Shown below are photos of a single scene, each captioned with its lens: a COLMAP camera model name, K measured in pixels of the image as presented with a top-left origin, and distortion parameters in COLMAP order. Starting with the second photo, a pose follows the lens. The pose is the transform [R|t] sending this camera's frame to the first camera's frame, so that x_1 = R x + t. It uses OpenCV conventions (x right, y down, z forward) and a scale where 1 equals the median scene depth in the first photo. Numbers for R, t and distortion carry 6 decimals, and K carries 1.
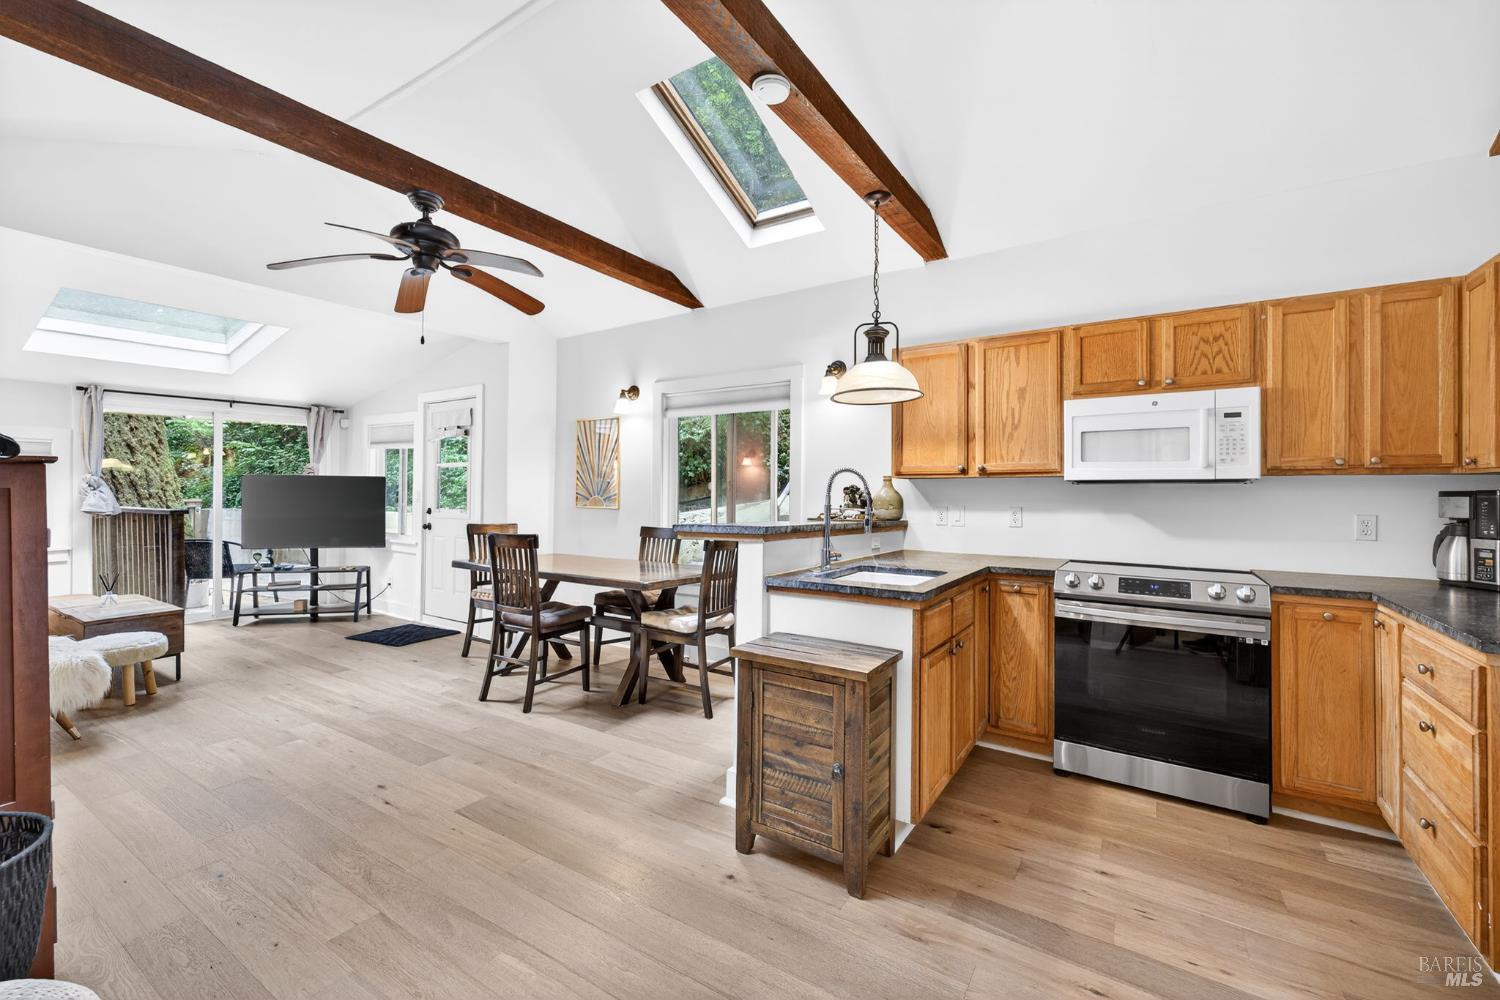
lens RADIAL K [[629.8, 0, 746.3], [0, 629.8, 489.6], [0, 0, 1]] dist [0.003778, -0.001007]
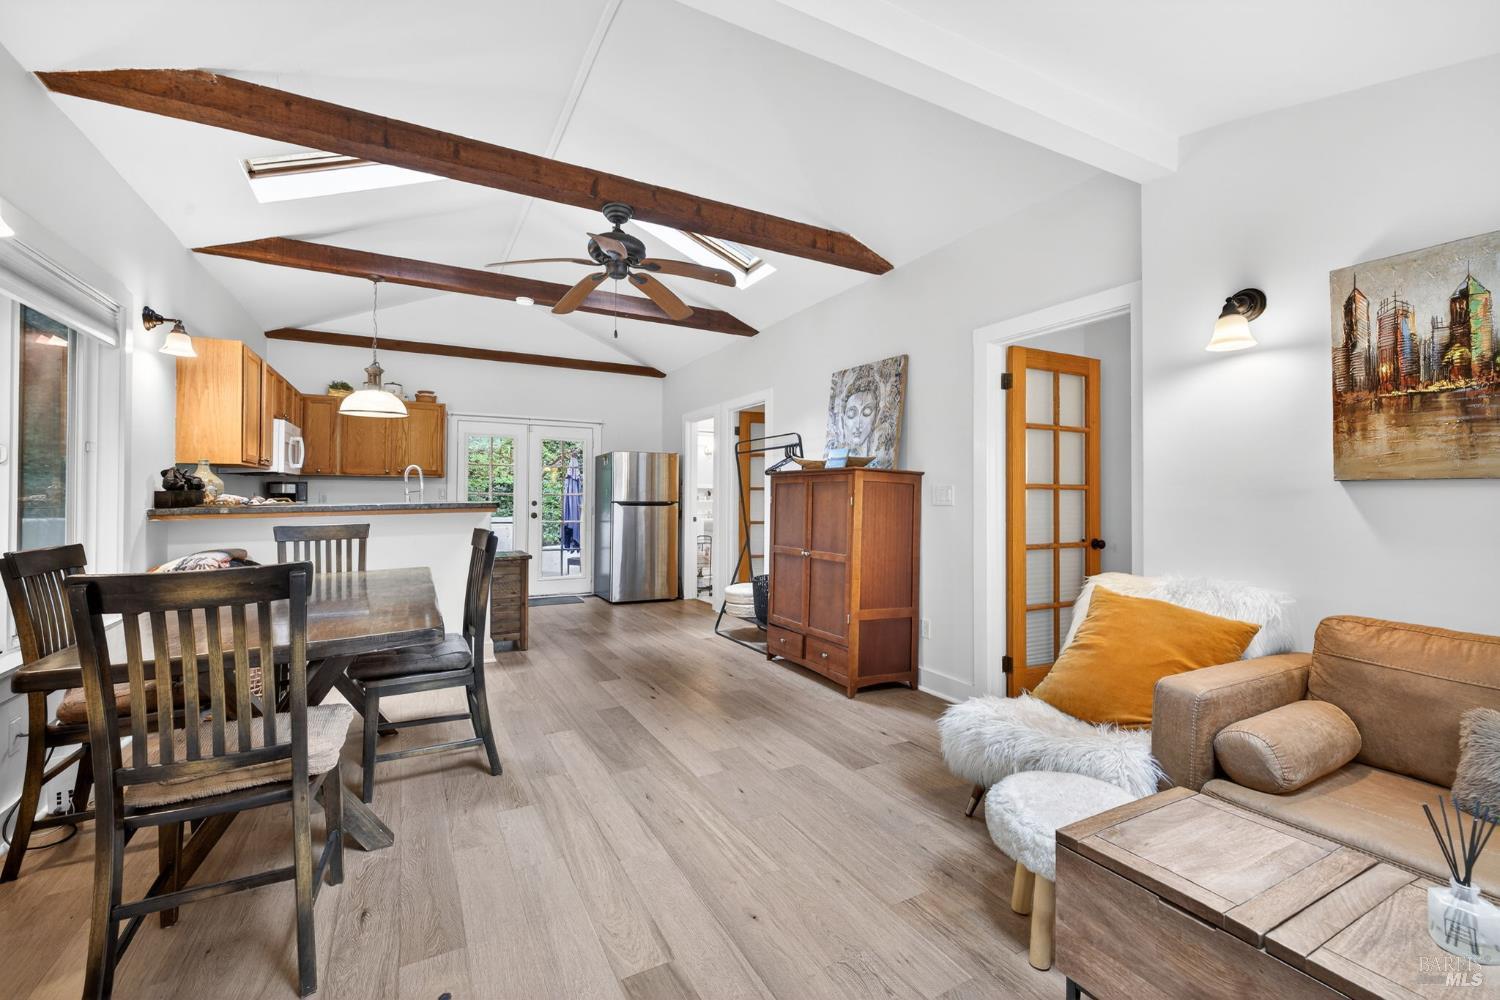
lens RADIAL K [[629.8, 0, 751.0], [0, 629.8, 492.8], [0, 0, 1]] dist [0.003778, -0.001007]
pose [[-0.884190, -0.009353, 0.467034, -1.302627], [-0.013671, 0.999889, -0.005858, 0.029565], [-0.466928, -0.011564, -0.884220, 1.966650]]
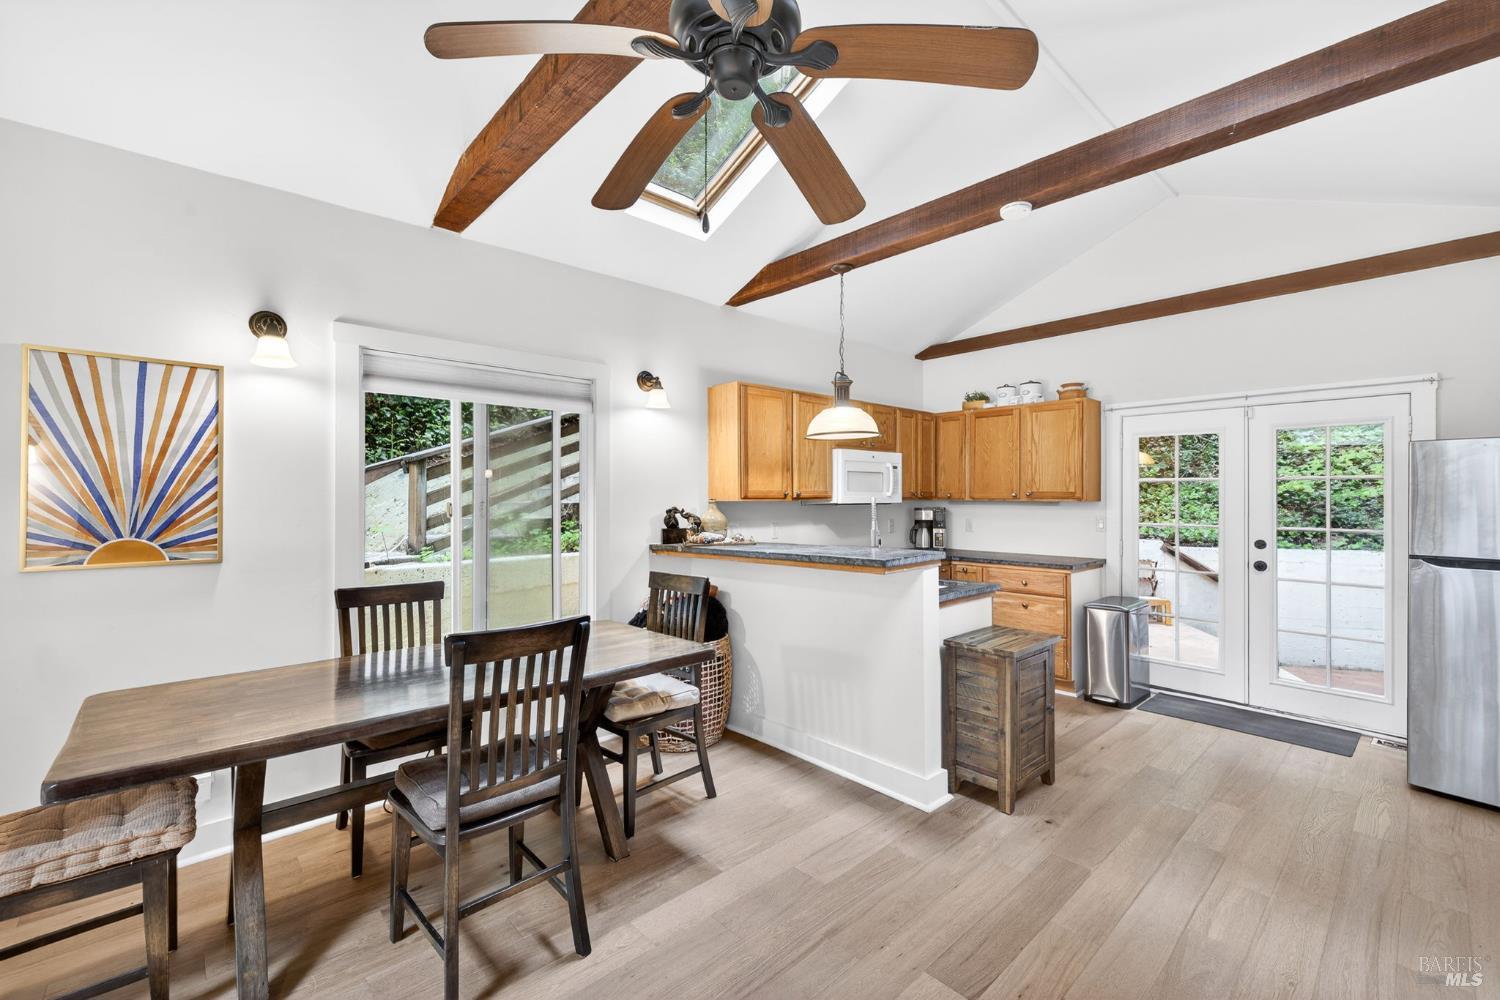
lens RADIAL K [[629.8, 0, 737.3], [0, 629.8, 498.2], [0, 0, 1]] dist [0.003778, -0.001007]
pose [[0.253672, -0.008130, 0.967256, -1.036557], [-0.004247, 0.999946, 0.009518, -0.043355], [-0.967281, -0.006522, 0.253624, 0.936038]]
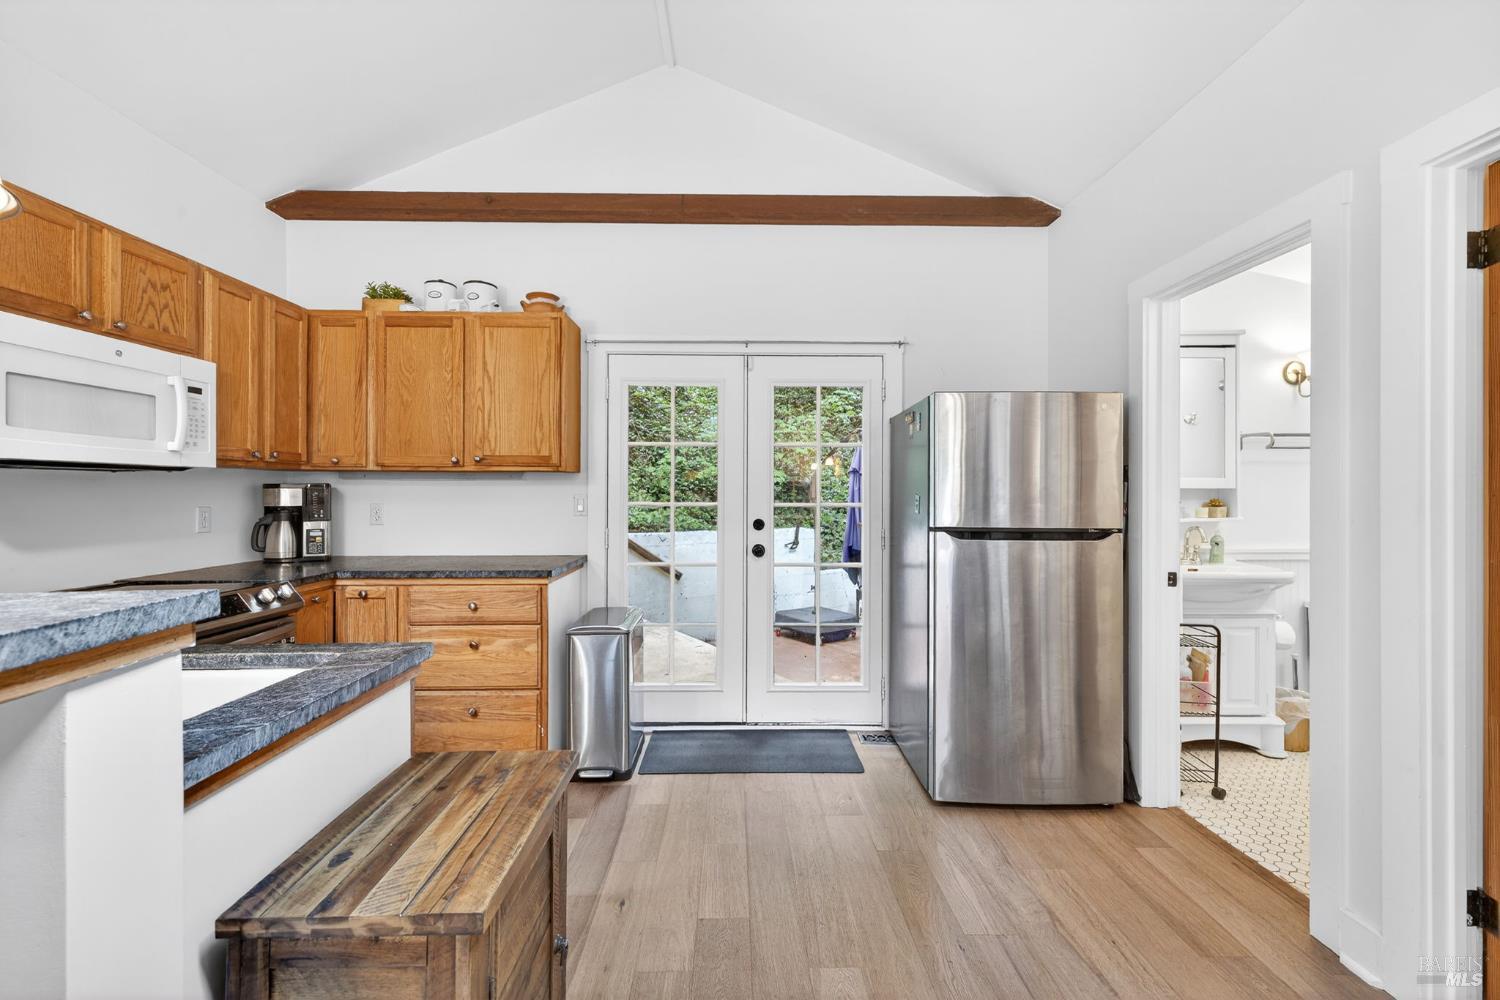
lens RADIAL K [[629.8, 0, 748.3], [0, 629.8, 494.4], [0, 0, 1]] dist [0.003778, -0.001007]
pose [[-0.570769, -0.008757, 0.821064, -0.316277], [-0.009820, 0.999944, 0.003839, 0.008238], [-0.821052, -0.005872, -0.570823, 0.837472]]
